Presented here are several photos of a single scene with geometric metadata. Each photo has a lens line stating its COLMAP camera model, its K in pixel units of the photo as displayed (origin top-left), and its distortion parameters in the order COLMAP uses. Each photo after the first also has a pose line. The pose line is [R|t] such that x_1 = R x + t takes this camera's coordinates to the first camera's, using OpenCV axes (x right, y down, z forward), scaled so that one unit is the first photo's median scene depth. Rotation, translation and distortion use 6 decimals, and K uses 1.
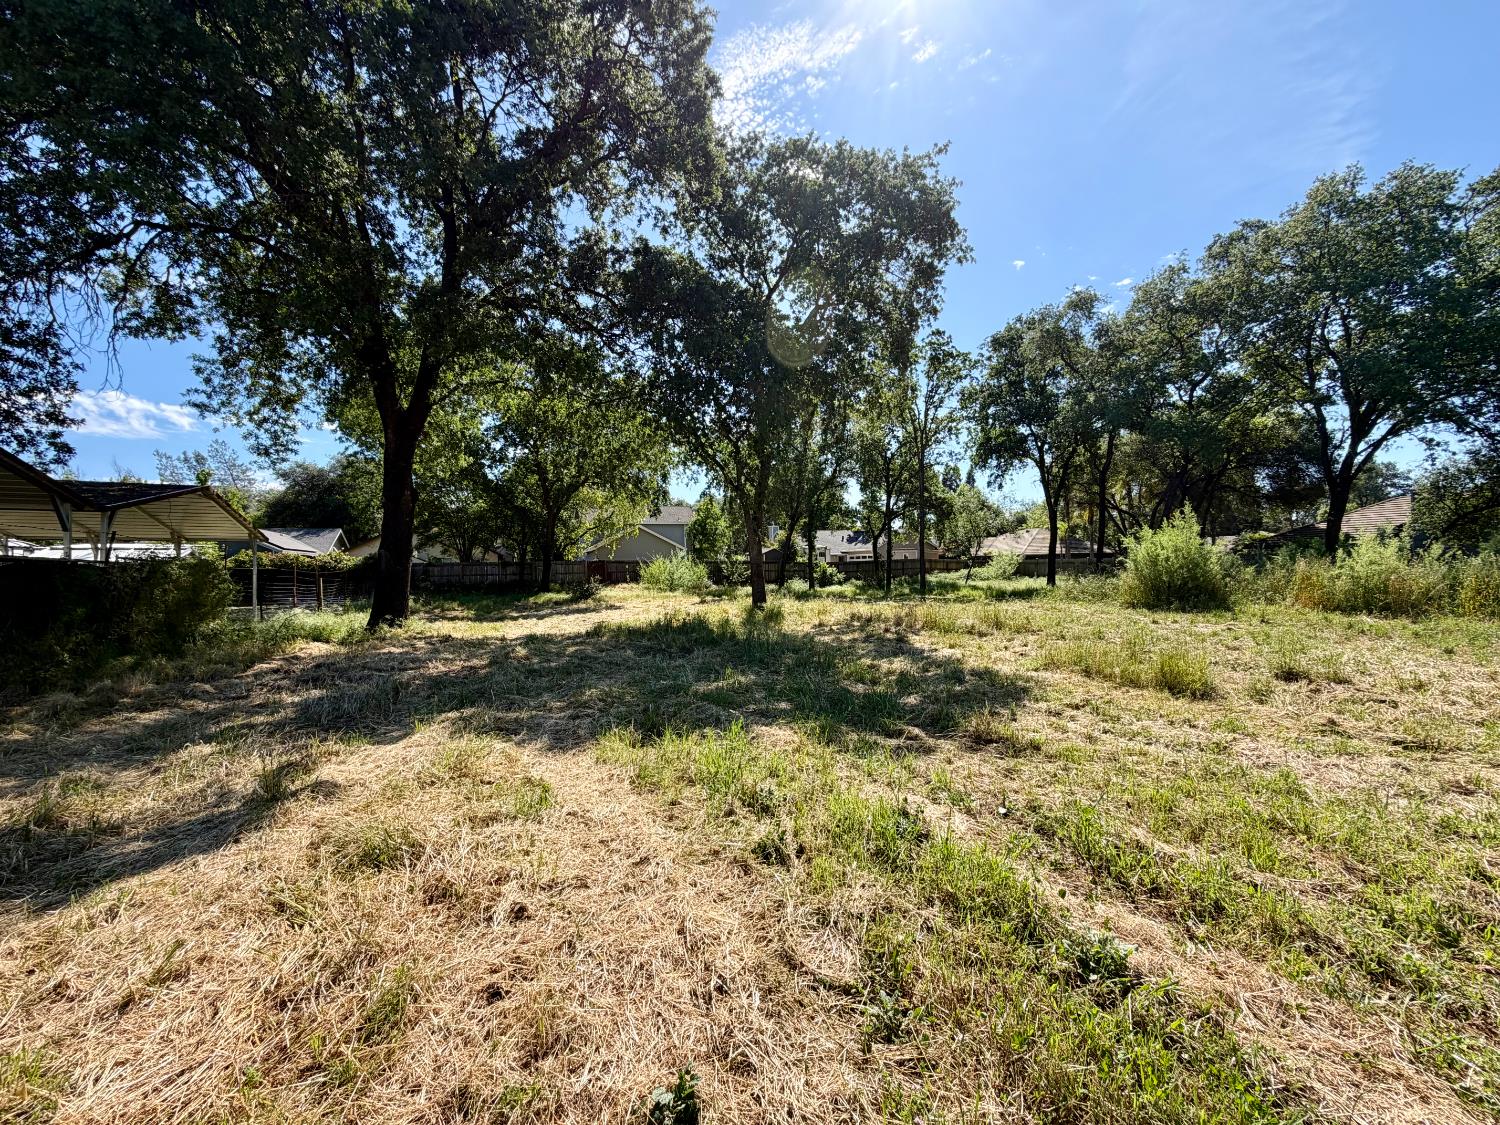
lens RADIAL K [[600.0, 0, 753.0], [0, 600.0, 563.5], [0, 0, 1]] dist [-0.000901, -0.000008]
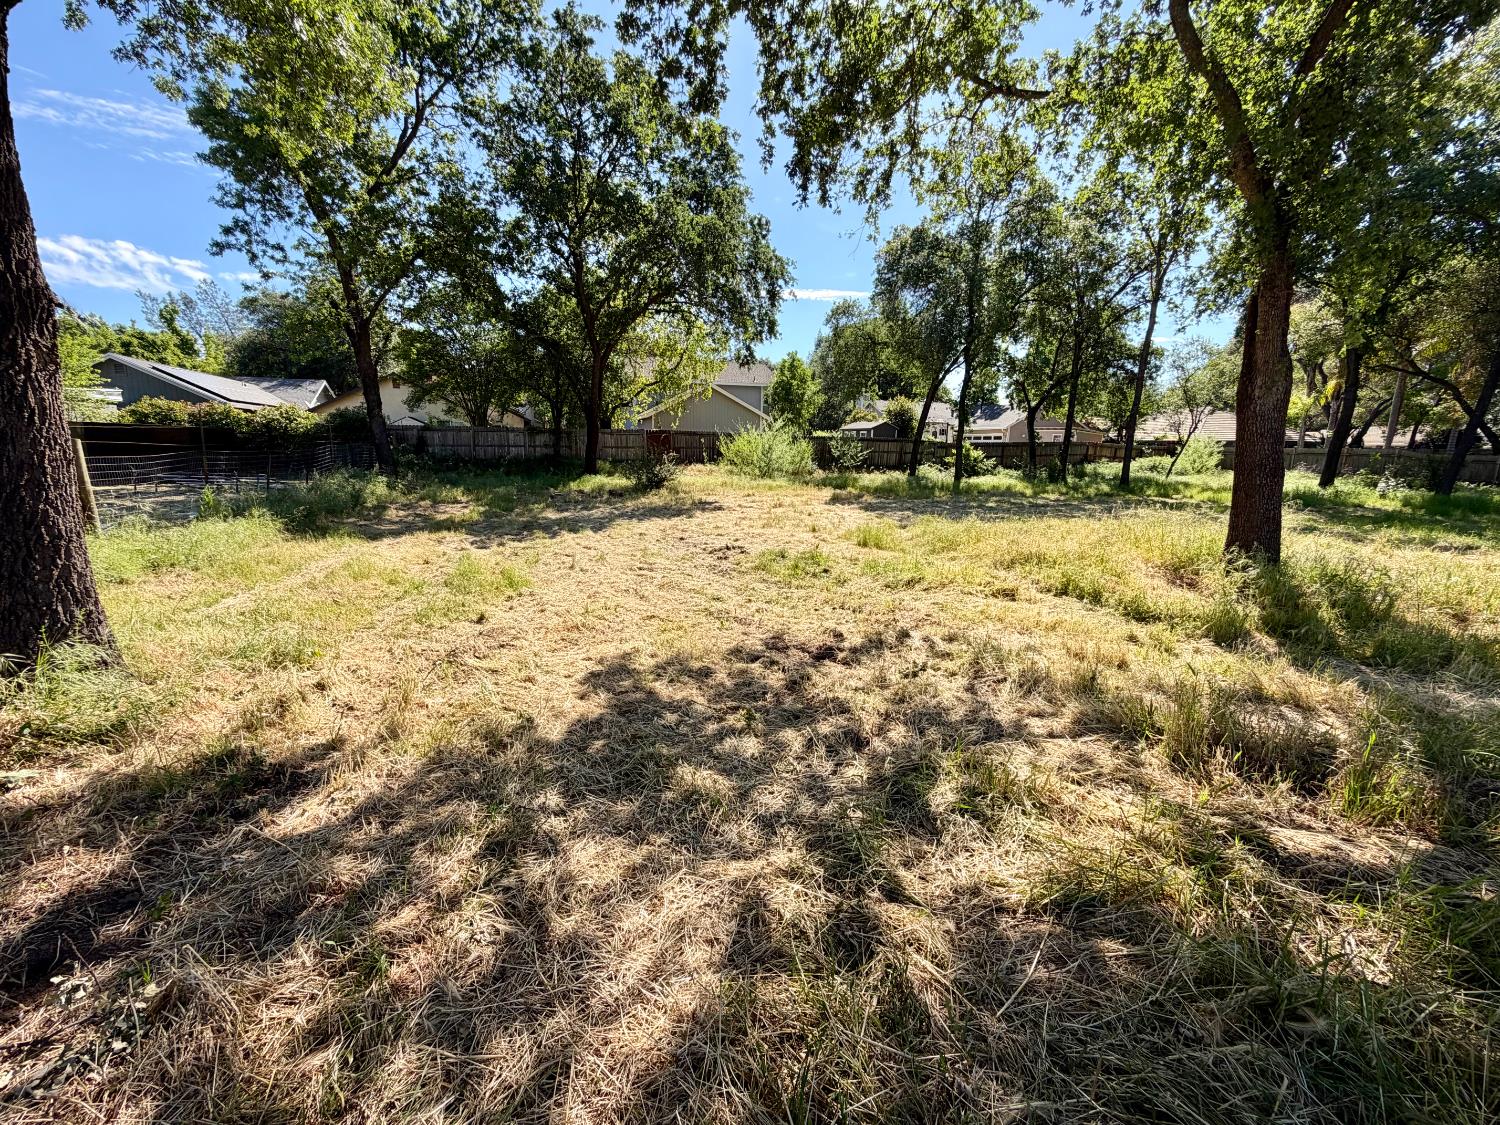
lens RADIAL K [[600.0, 0, 746.9], [0, 600.0, 563.4], [0, 0, 1]] dist [-0.000901, -0.000008]
pose [[0.997879, 0.039846, -0.051471, -0.116652], [-0.028915, 0.979793, 0.197912, 0.006196], [0.058317, -0.196004, 0.978867, 0.285897]]
